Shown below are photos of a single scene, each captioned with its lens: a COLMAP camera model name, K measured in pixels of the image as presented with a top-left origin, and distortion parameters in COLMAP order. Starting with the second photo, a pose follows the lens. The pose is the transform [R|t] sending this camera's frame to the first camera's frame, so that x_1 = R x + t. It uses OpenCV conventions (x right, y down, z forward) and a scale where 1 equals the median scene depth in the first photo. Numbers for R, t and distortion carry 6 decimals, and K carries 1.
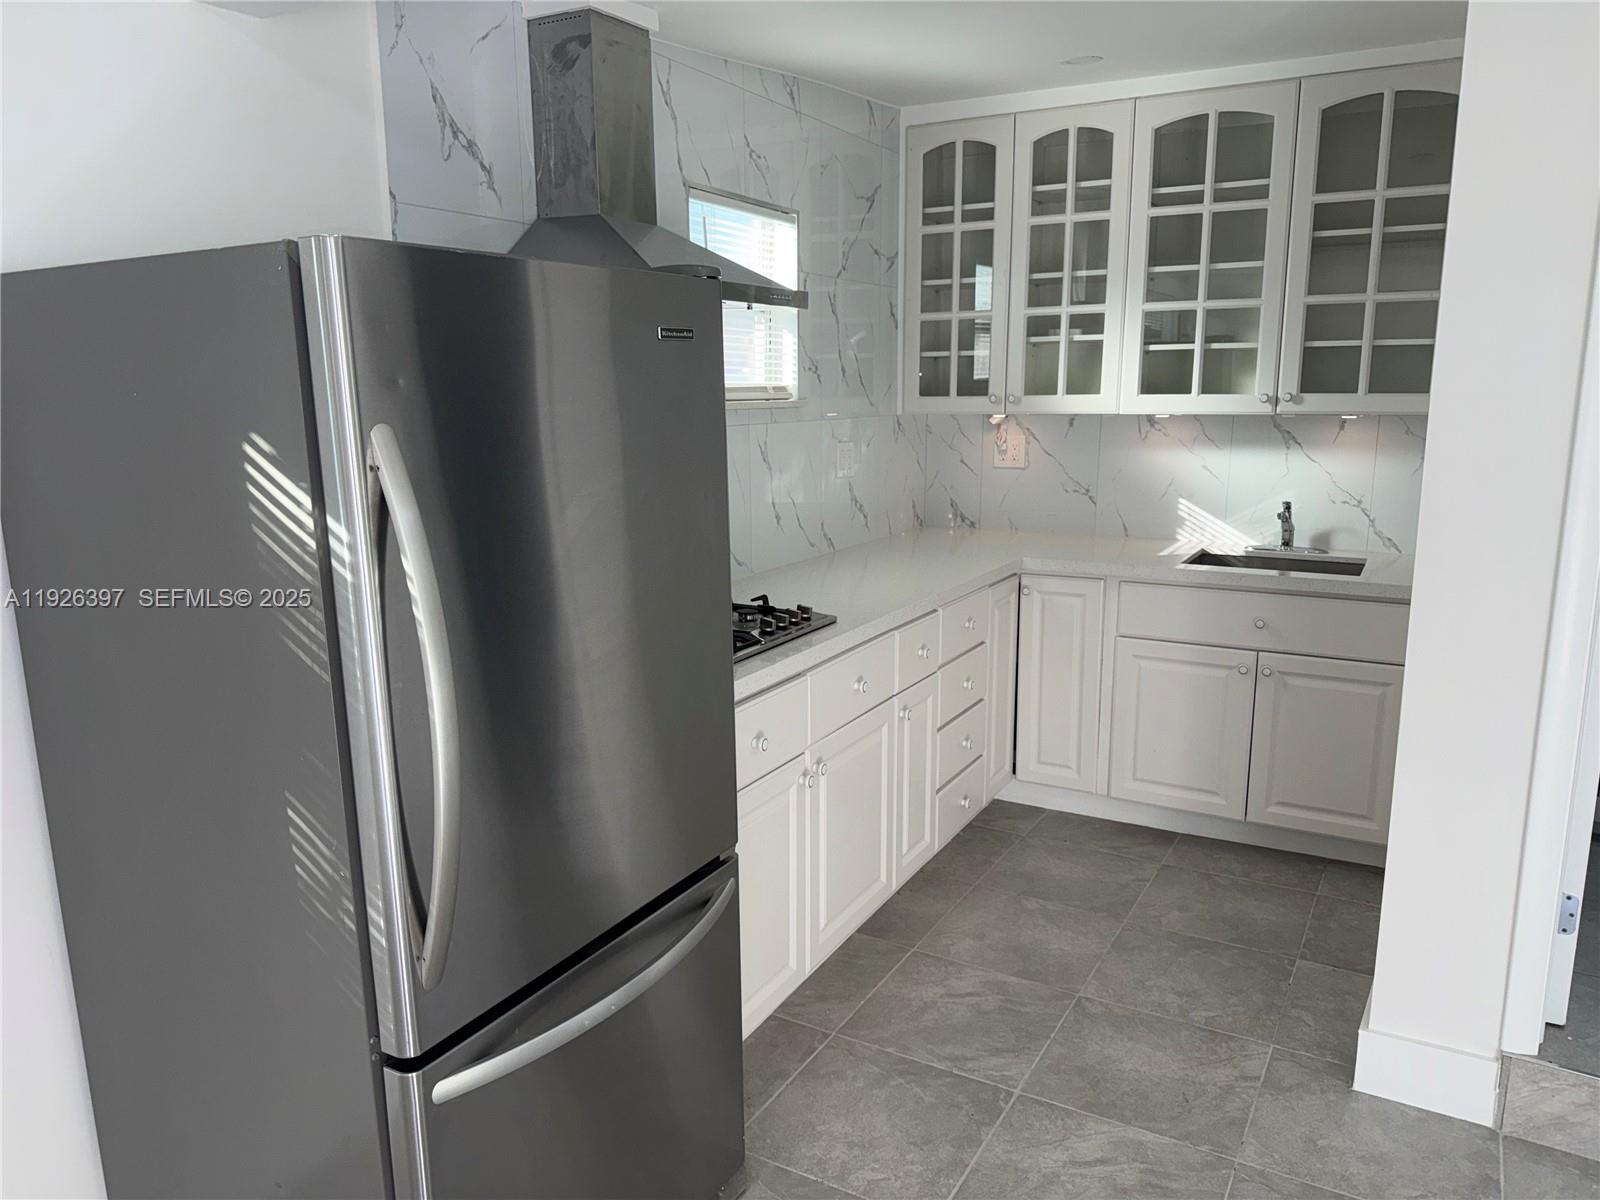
lens RADIAL K [[1120.8, 0, 802.2], [0, 1120.8, 610.0], [0, 0, 1]] dist [0.073527, -0.114043]
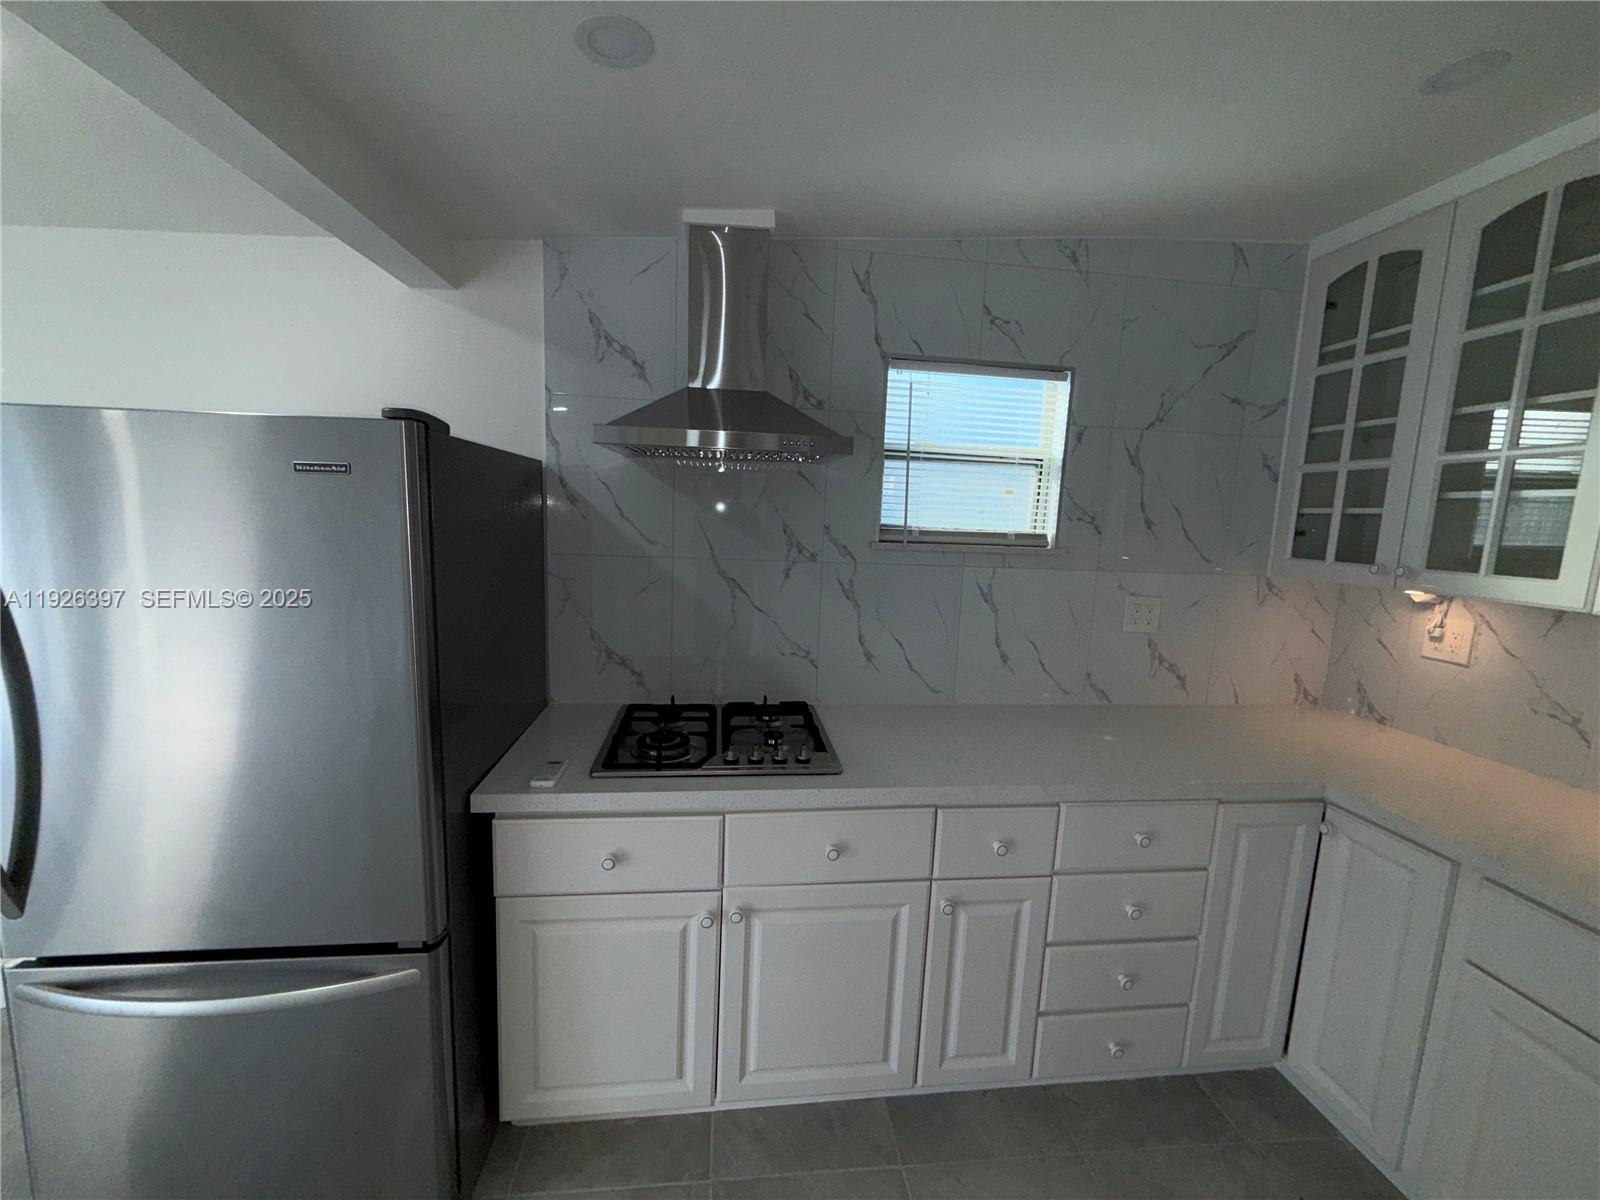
lens RADIAL K [[636.3, 0, 796.1], [0, 636.3, 597.5], [0, 0, 1]] dist [0.001298, -0.000189]
pose [[0.588446, 0.137764, -0.796714, 0.312277], [-0.202321, 0.979118, 0.019872, -0.104442], [0.782814, 0.149499, 0.604030, 0.457867]]
